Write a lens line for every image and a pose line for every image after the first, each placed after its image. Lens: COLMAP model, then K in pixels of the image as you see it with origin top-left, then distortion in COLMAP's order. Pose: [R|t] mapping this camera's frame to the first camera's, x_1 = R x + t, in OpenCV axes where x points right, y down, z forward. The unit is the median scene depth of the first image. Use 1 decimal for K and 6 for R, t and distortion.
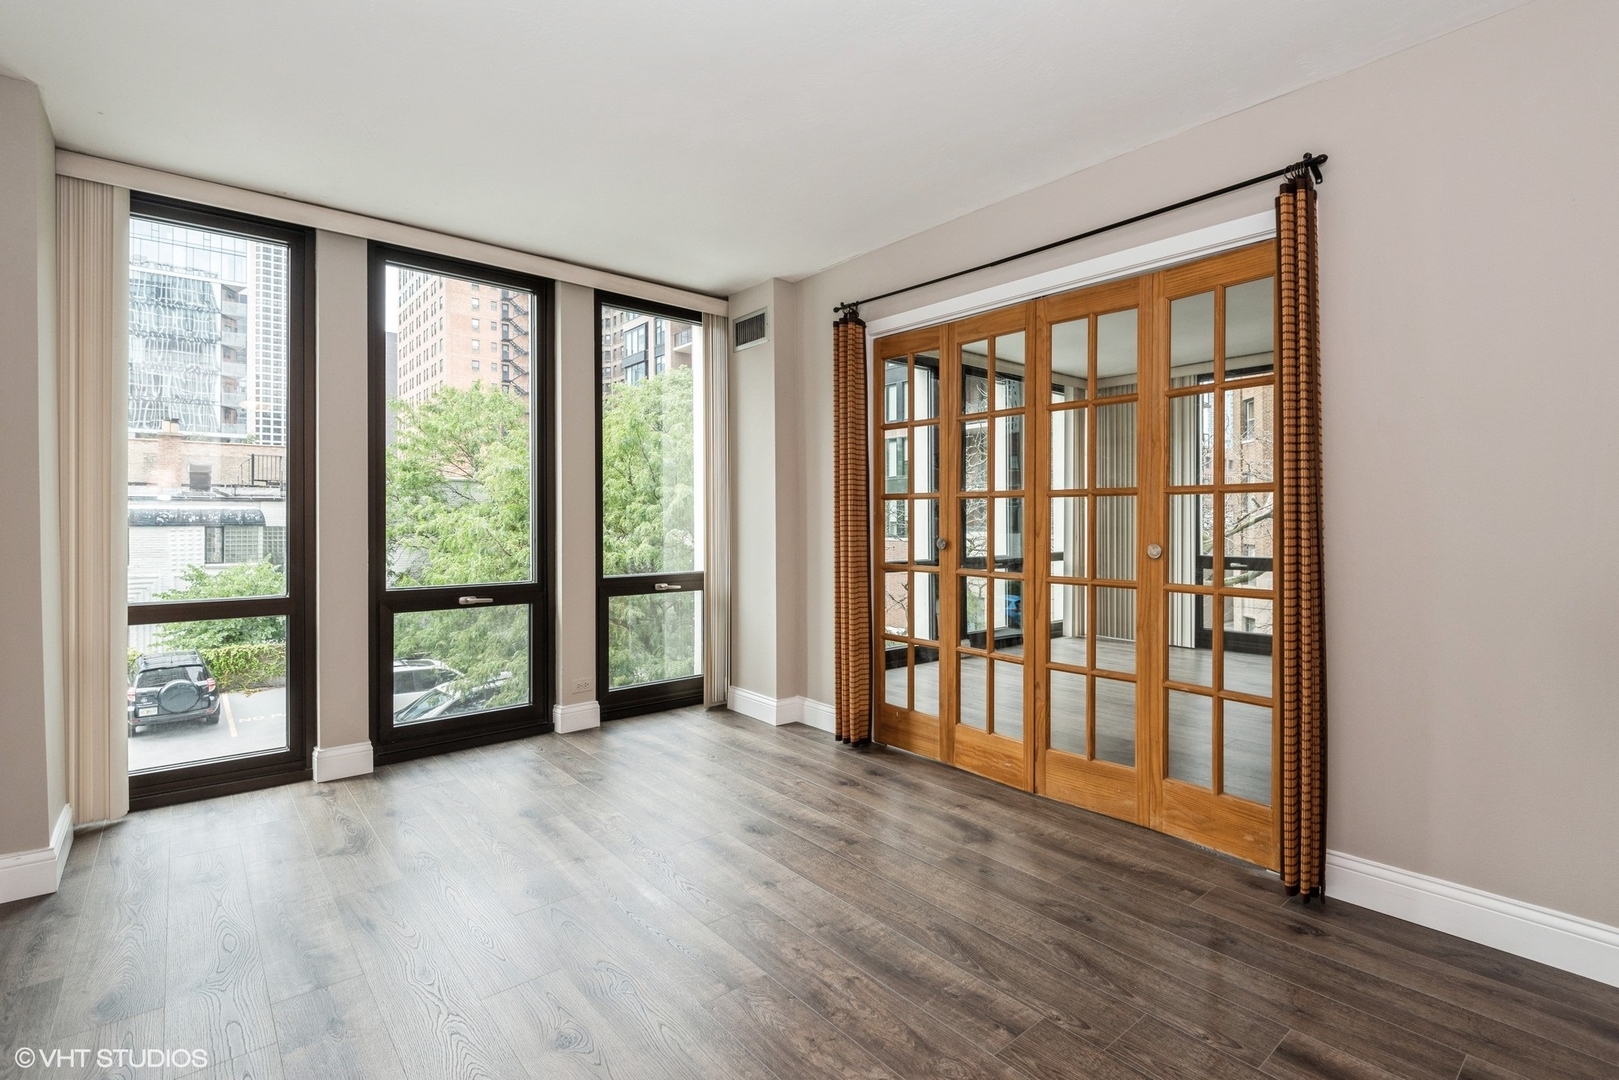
lens RADIAL K [[748.3, 0, 802.6], [0, 748.3, 515.6], [0, 0, 1]] dist [0.017258, -0.016610]
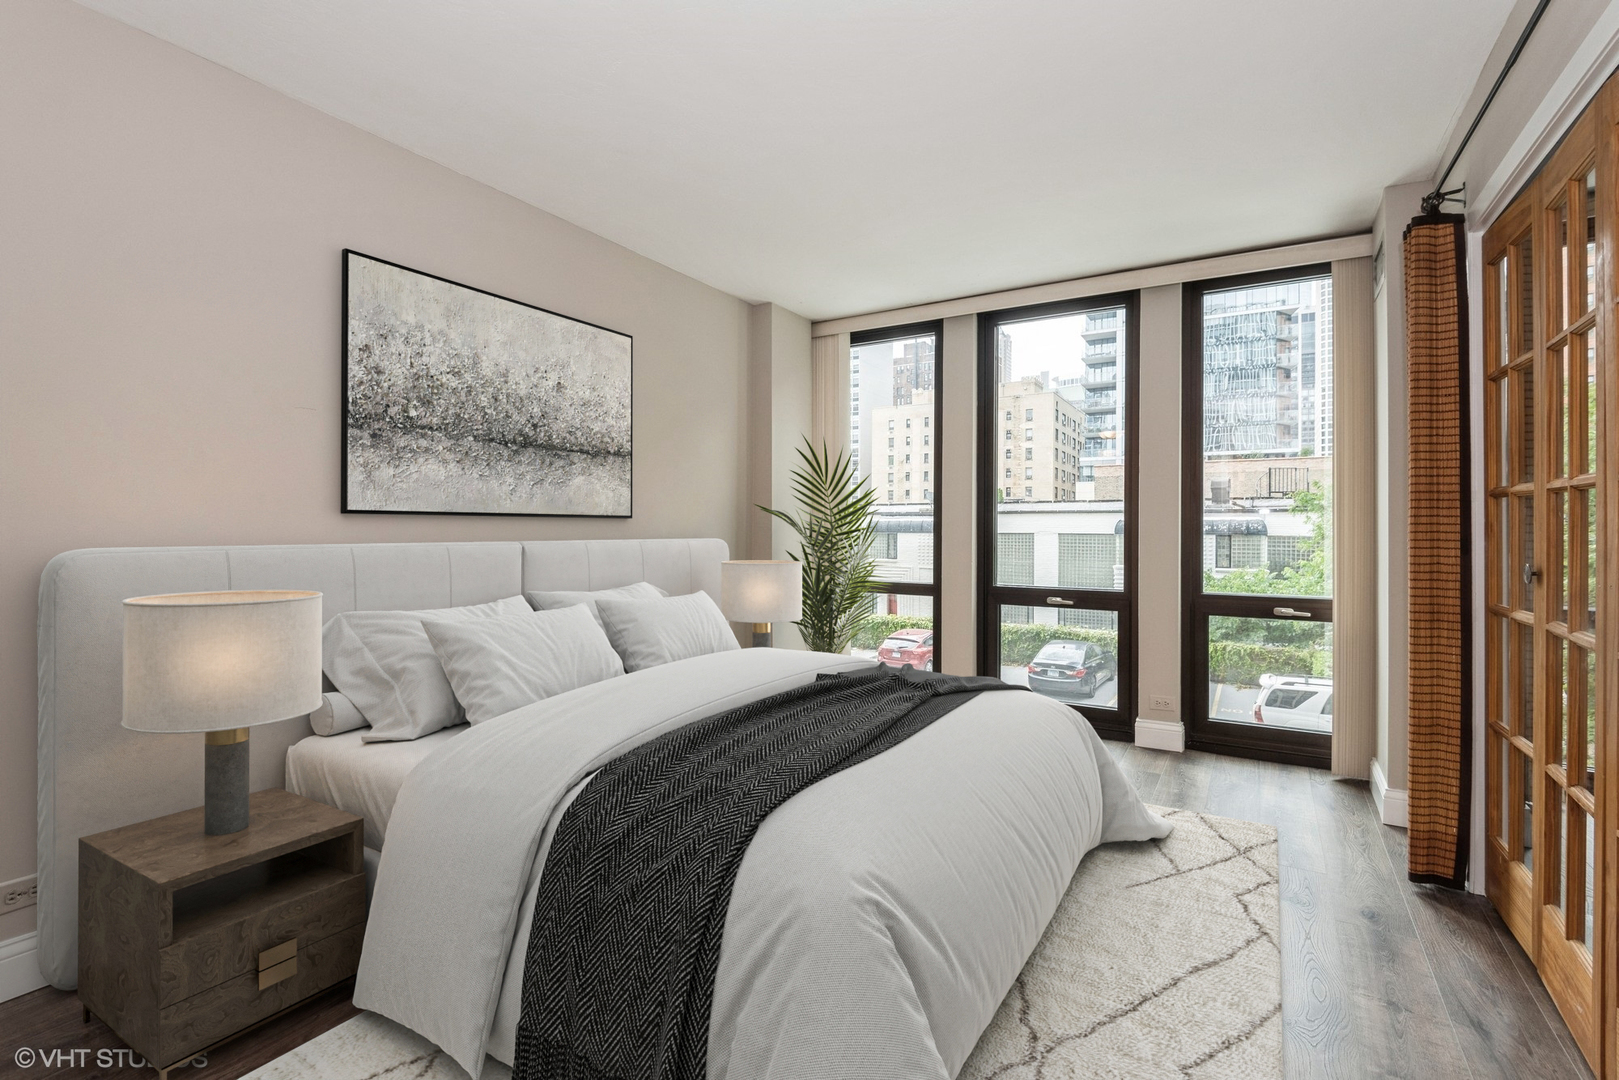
lens RADIAL K [[748.3, 0, 802.6], [0, 748.3, 515.6], [0, 0, 1]] dist [0.017258, -0.016610]
pose [[0.305128, -0.013005, -0.952223, 0.435094], [0.000559, 0.999909, -0.013477, 0.000591], [0.952311, 0.003580, 0.305107, 0.248431]]
